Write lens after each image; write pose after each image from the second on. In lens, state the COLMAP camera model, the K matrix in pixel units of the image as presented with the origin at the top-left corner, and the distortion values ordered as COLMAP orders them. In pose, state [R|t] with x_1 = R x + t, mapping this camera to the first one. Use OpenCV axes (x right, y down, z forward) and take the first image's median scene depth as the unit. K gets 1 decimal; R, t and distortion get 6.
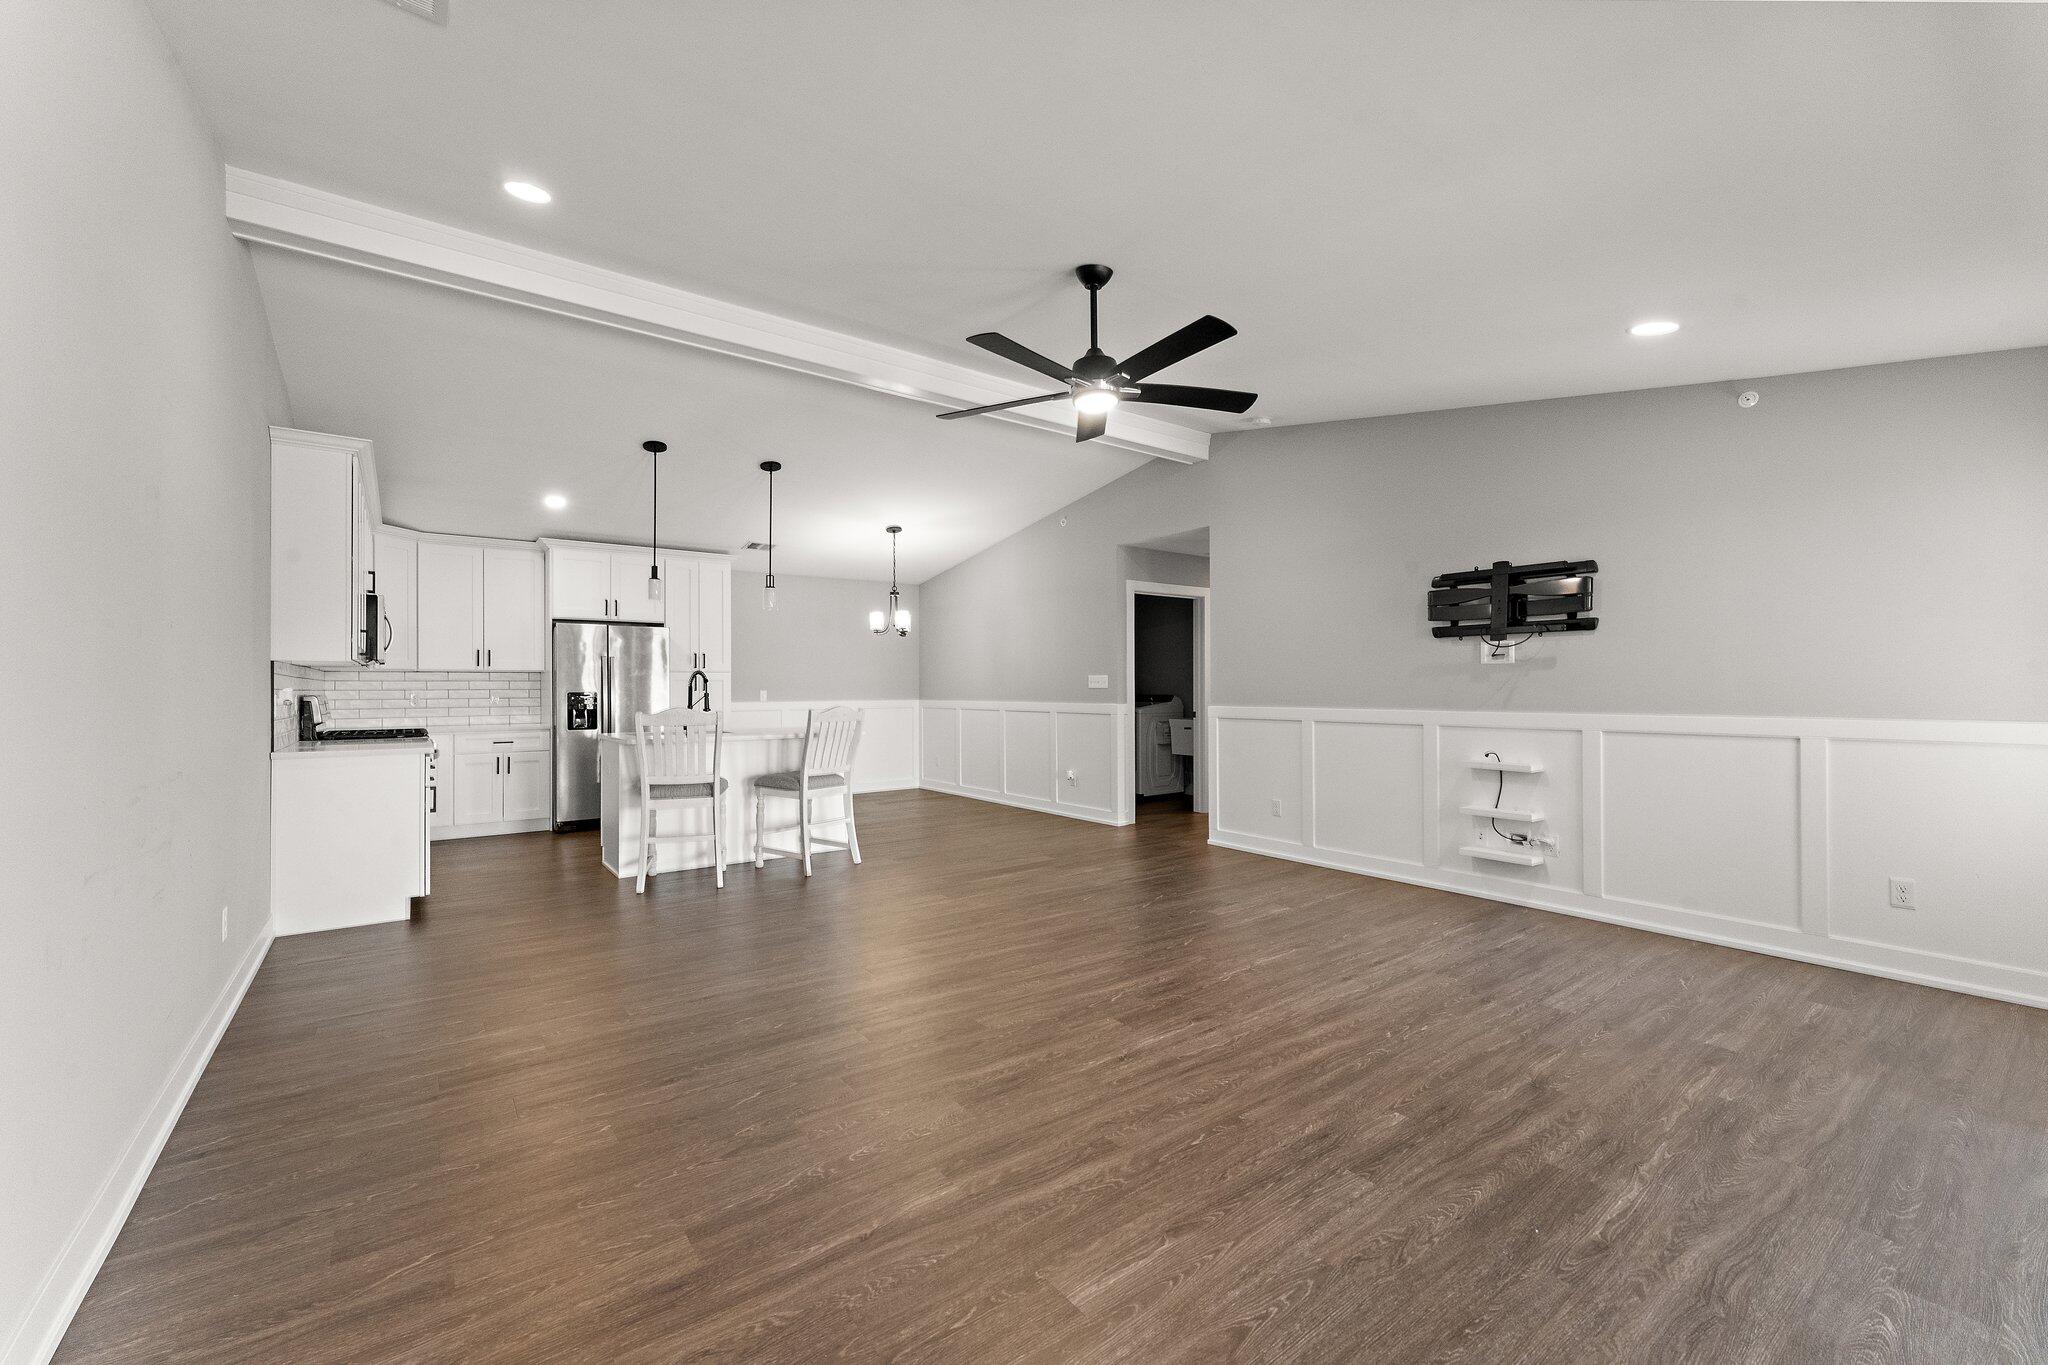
lens RADIAL K [[816.7, 0, 1018.0], [0, 816.7, 683.6], [0, 0, 1]] dist [0.001858, 0.000044]
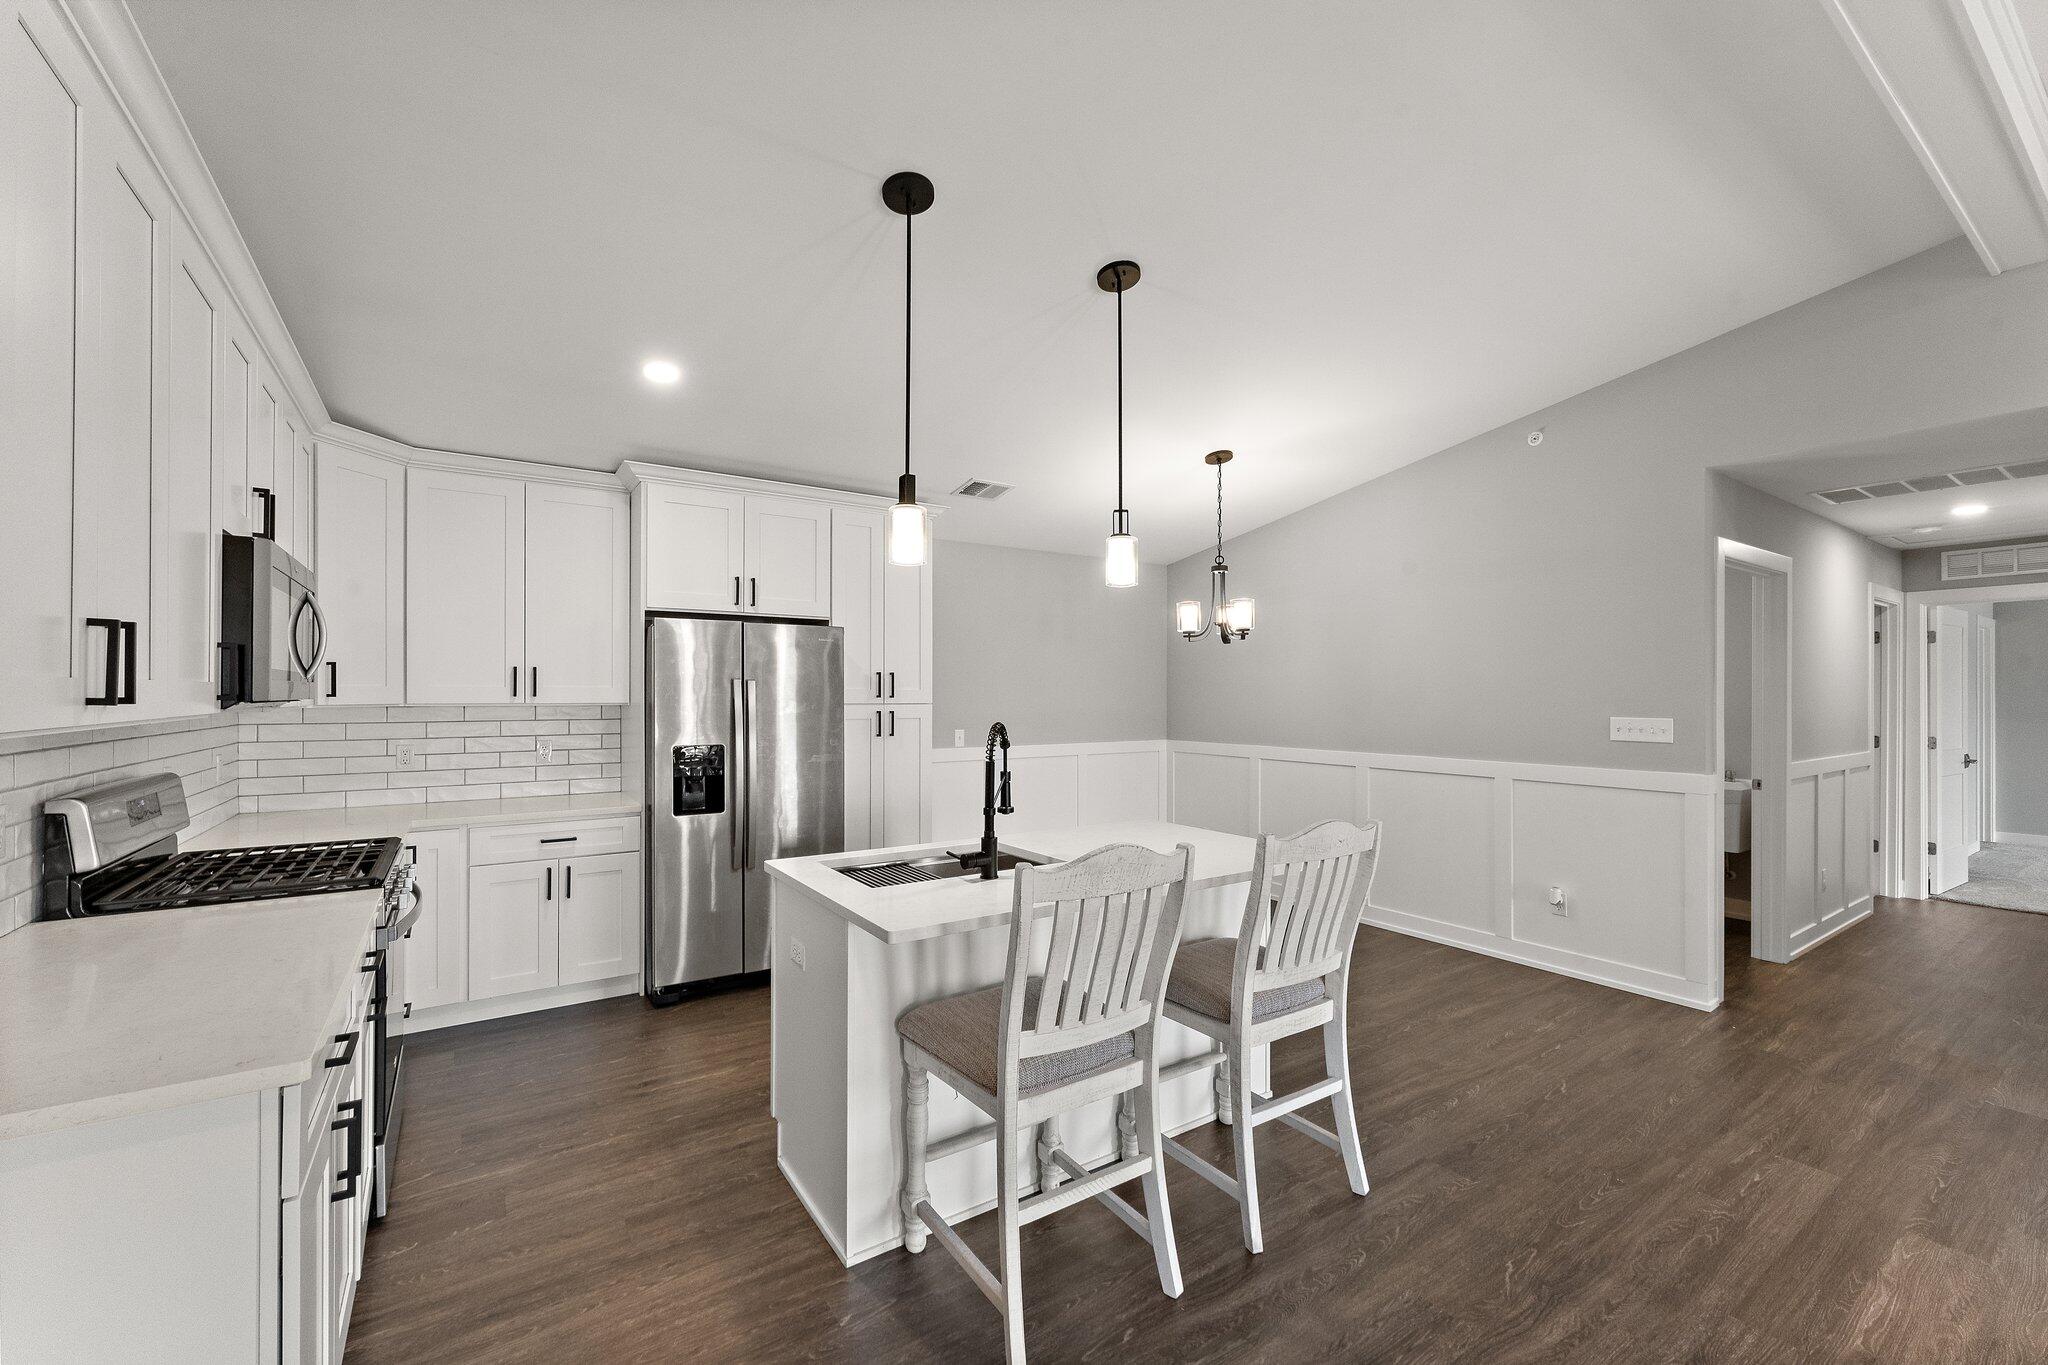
lens RADIAL K [[824.0, 0, 1007.1], [0, 824.0, 693.9], [0, 0, 1]] dist [-0.009130, 0.000180]
pose [[0.998231, 0.005234, -0.059228, -0.291614], [-0.005103, 0.999984, 0.002362, -0.025591], [0.059239, -0.002056, 0.998242, 0.459003]]
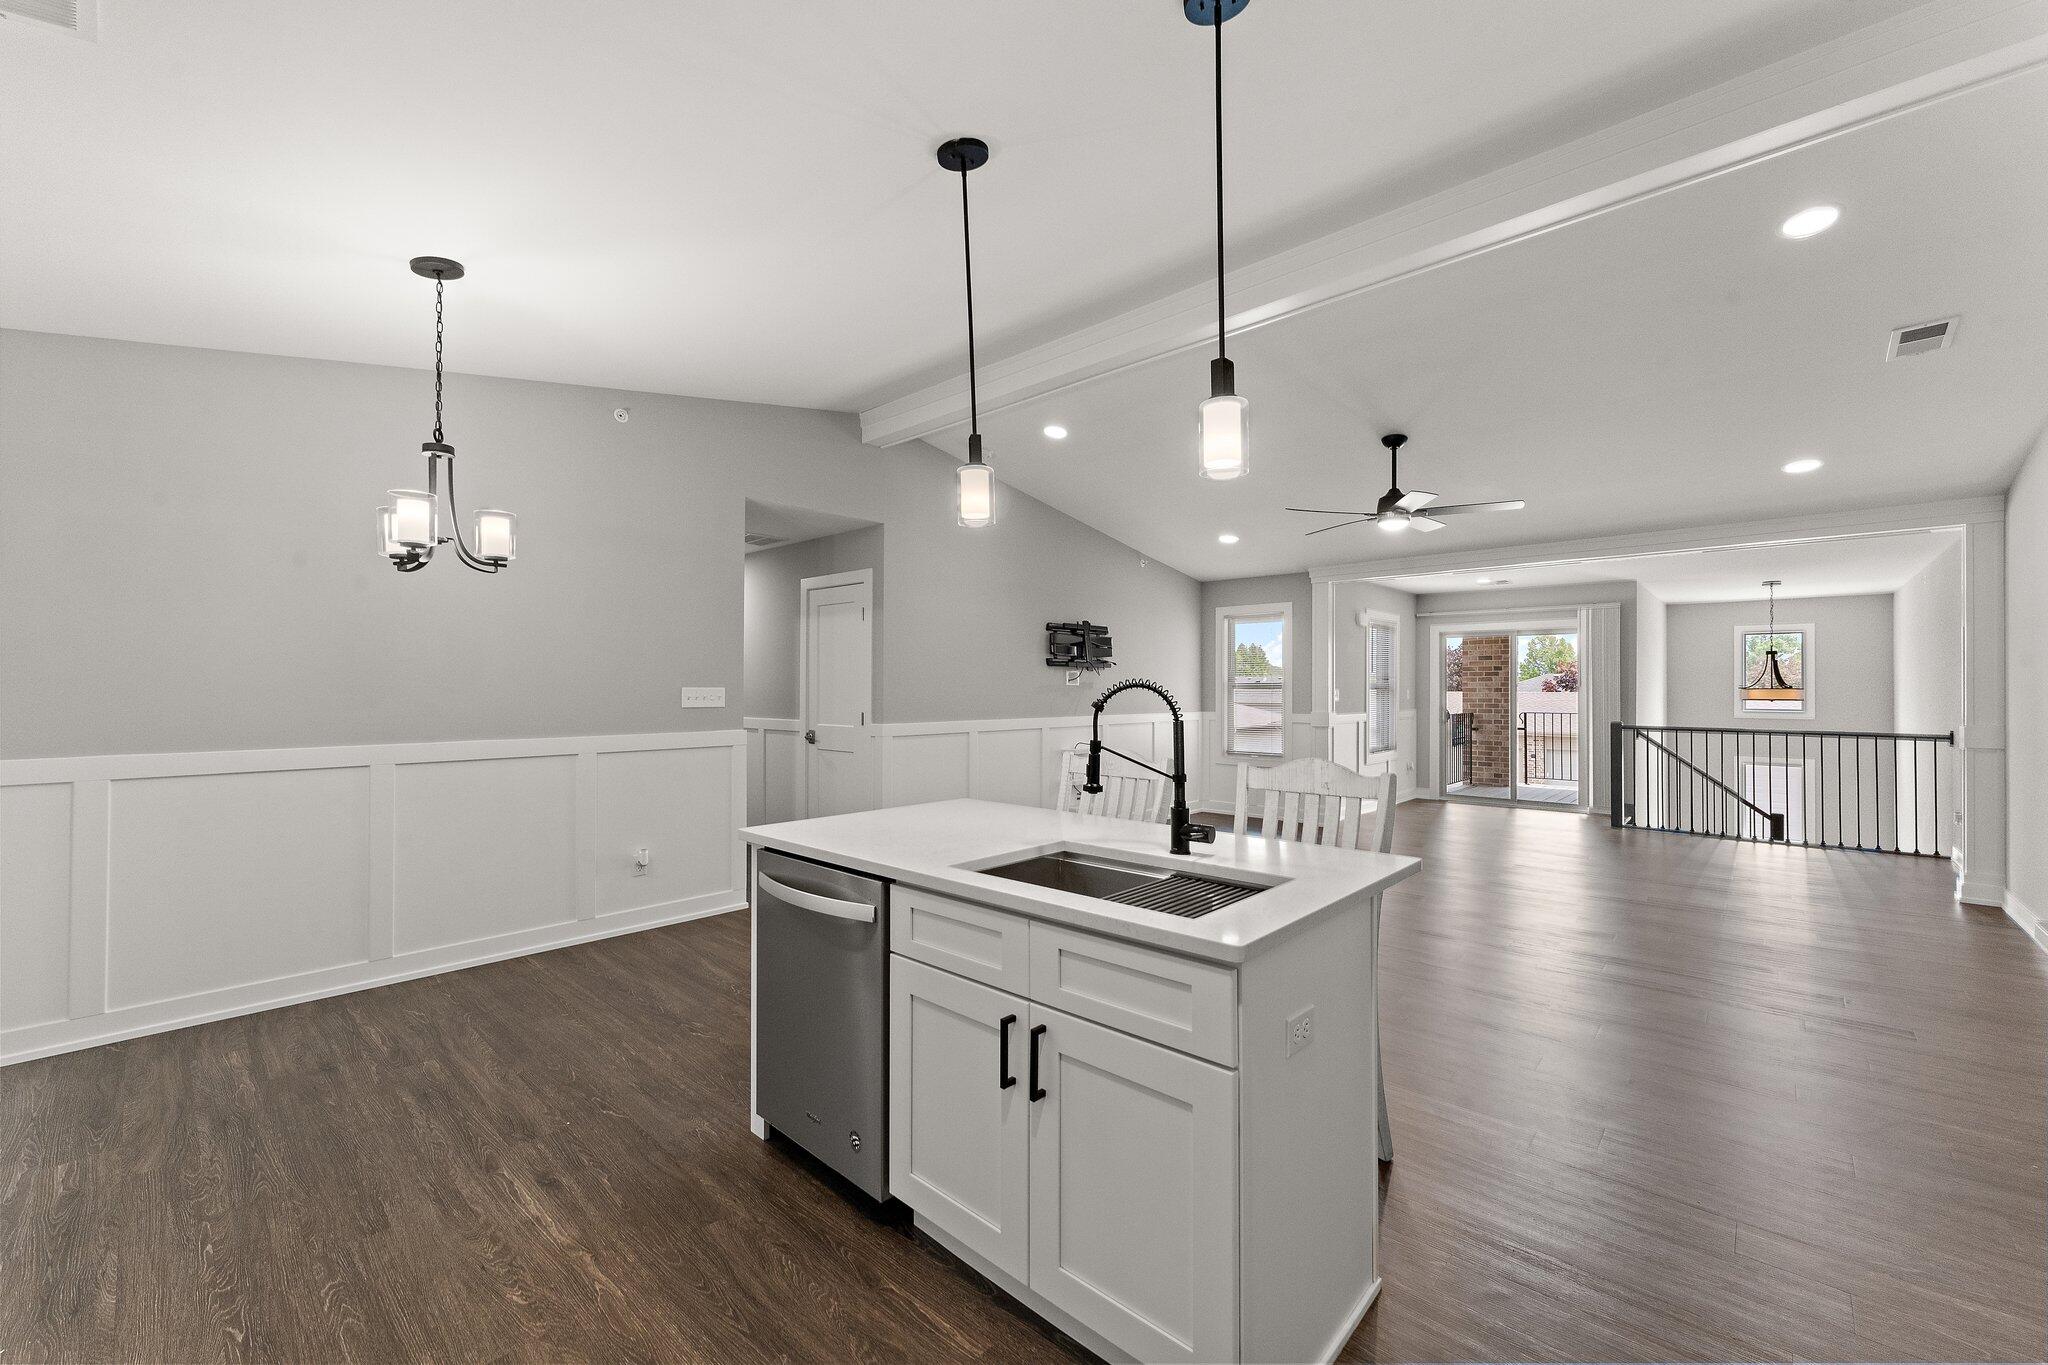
lens RADIAL K [[816.7, 0, 1018.0], [0, 816.7, 683.6], [0, 0, 1]] dist [0.001858, 0.000044]
pose [[-0.180988, 0.007288, 0.983458, -0.595964], [-0.004861, 0.999954, -0.008305, -0.009518], [-0.983473, -0.006284, -0.180944, 0.904284]]
